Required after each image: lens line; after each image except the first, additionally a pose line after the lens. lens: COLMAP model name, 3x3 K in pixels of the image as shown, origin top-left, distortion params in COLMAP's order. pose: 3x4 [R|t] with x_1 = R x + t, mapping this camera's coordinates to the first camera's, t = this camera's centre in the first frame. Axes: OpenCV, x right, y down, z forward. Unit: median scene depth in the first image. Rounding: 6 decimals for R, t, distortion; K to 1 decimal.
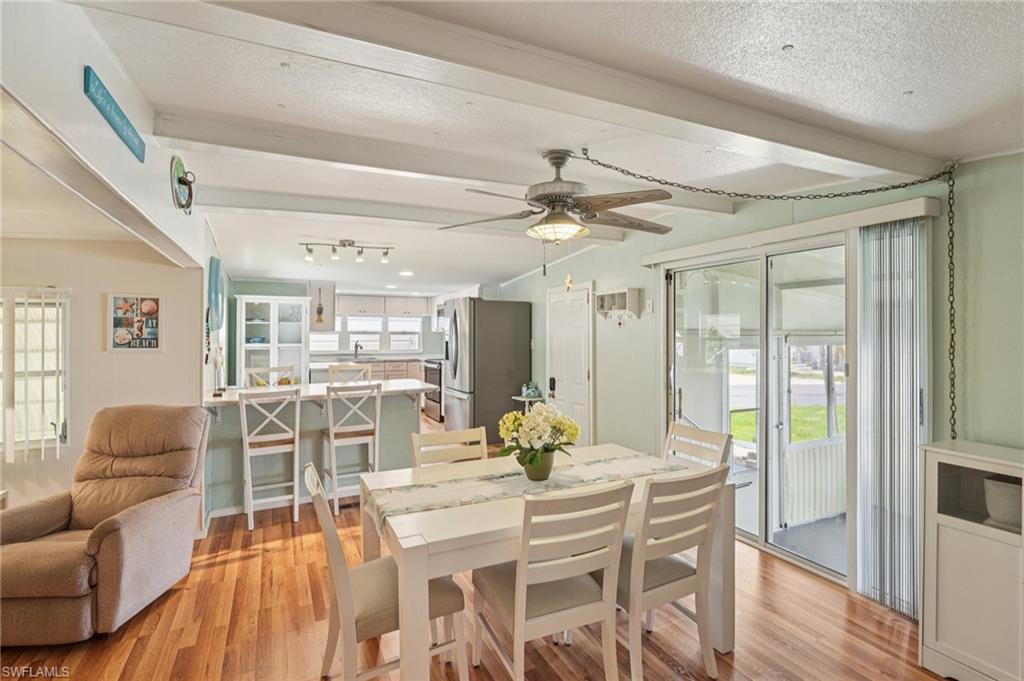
lens RADIAL K [[494.8, 0, 512.4], [0, 494.8, 332.3], [0, 0, 1]] dist [-0.001343, 0.000147]
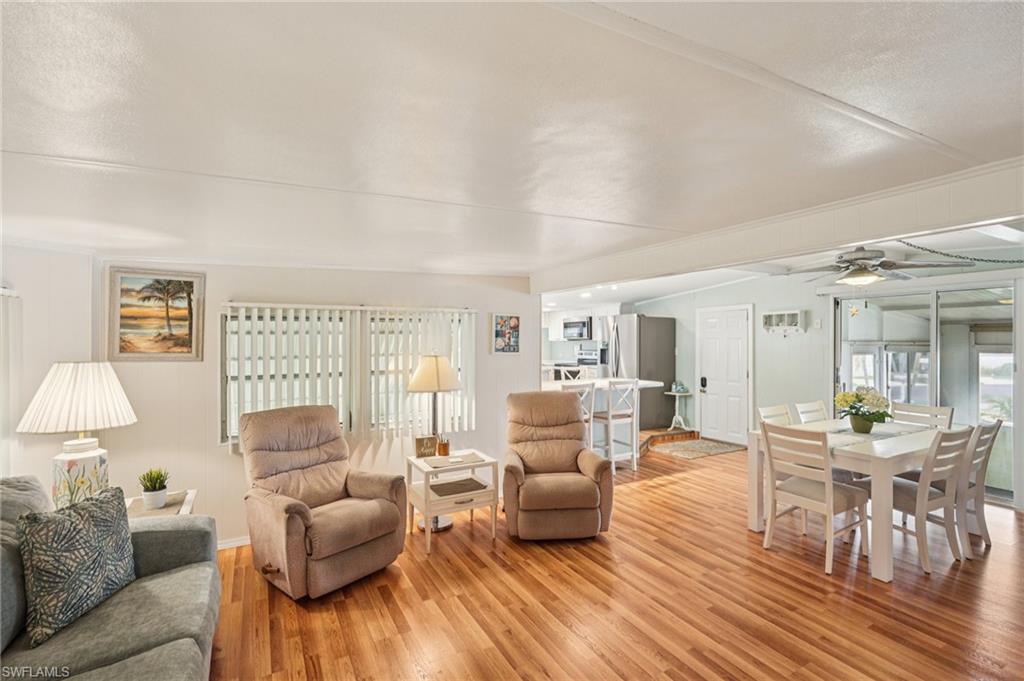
lens RADIAL K [[467.6, 0, 514.6], [0, 467.6, 339.1], [0, 0, 1]] dist [-0.003087, -0.000258]
pose [[0.998422, 0.005183, 0.055921, -0.618105], [-0.004954, 0.999979, -0.004225, 0.000067], [-0.055942, 0.003942, 0.998426, -0.245910]]
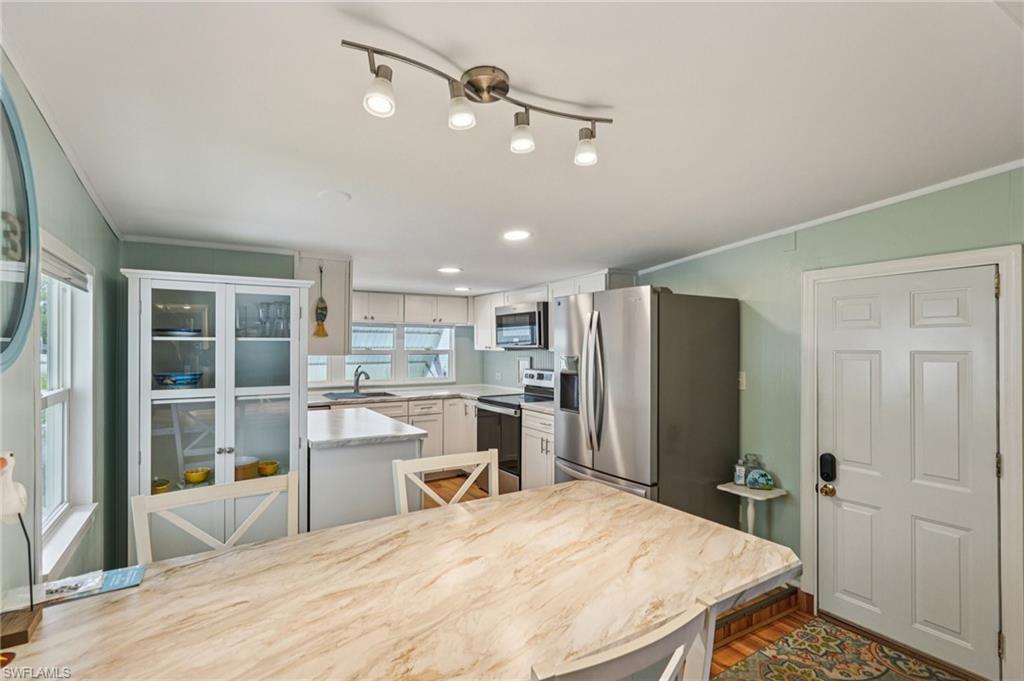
lens RADIAL K [[499.6, 0, 511.4], [0, 499.6, 348.2], [0, 0, 1]] dist [-0.001798, 0.000532]
pose [[0.995535, 0.001360, 0.094383, -0.352653], [-0.002349, 0.999943, 0.010375, -0.020553], [-0.094363, -0.010550, 0.995482, 0.699700]]
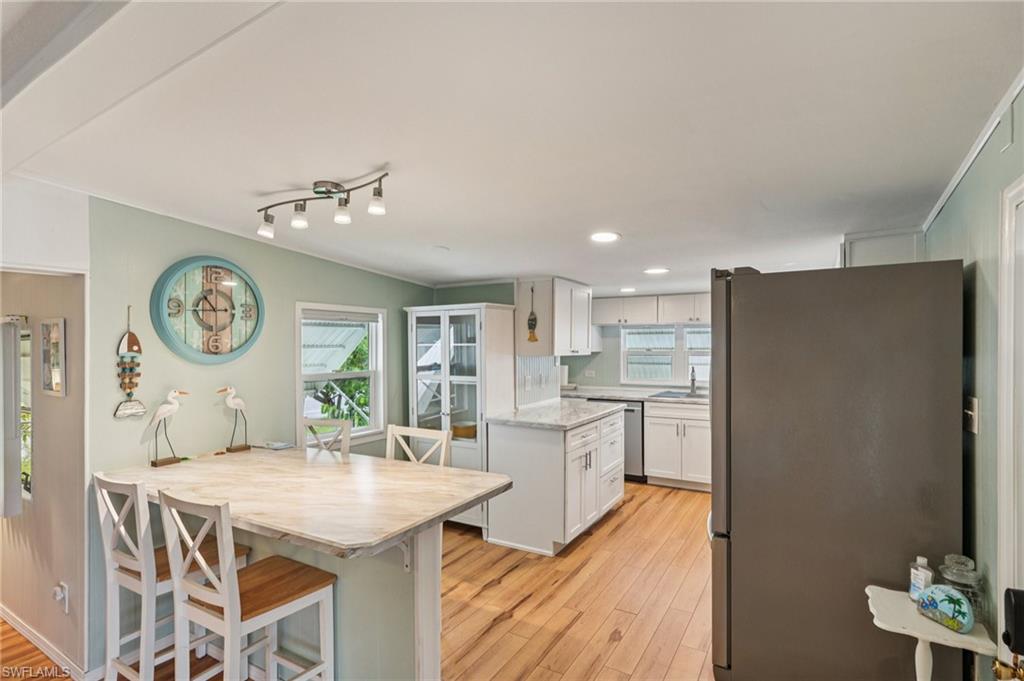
lens RADIAL K [[499.6, 0, 511.4], [0, 499.6, 348.2], [0, 0, 1]] dist [-0.001798, 0.000532]
pose [[0.534922, 0.001024, -0.844901, 0.187846], [0.009774, 0.999925, 0.007400, -0.023379], [0.844845, -0.012216, 0.534871, 0.897704]]
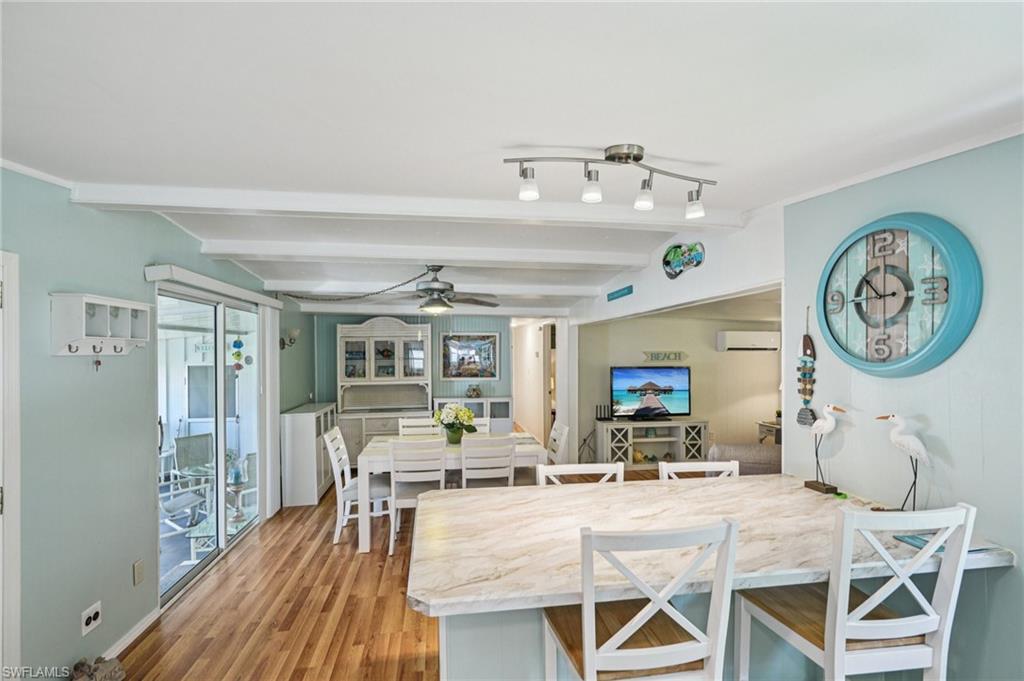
lens RADIAL K [[473.2, 0, 512.0], [0, 473.2, 352.5], [0, 0, 1]] dist [-0.001040, -0.000068]
pose [[-0.954736, 0.006139, 0.297392, -0.366101], [0.006536, 0.999979, 0.000341, -0.025139], [-0.297383, 0.002269, -0.954755, 1.397130]]
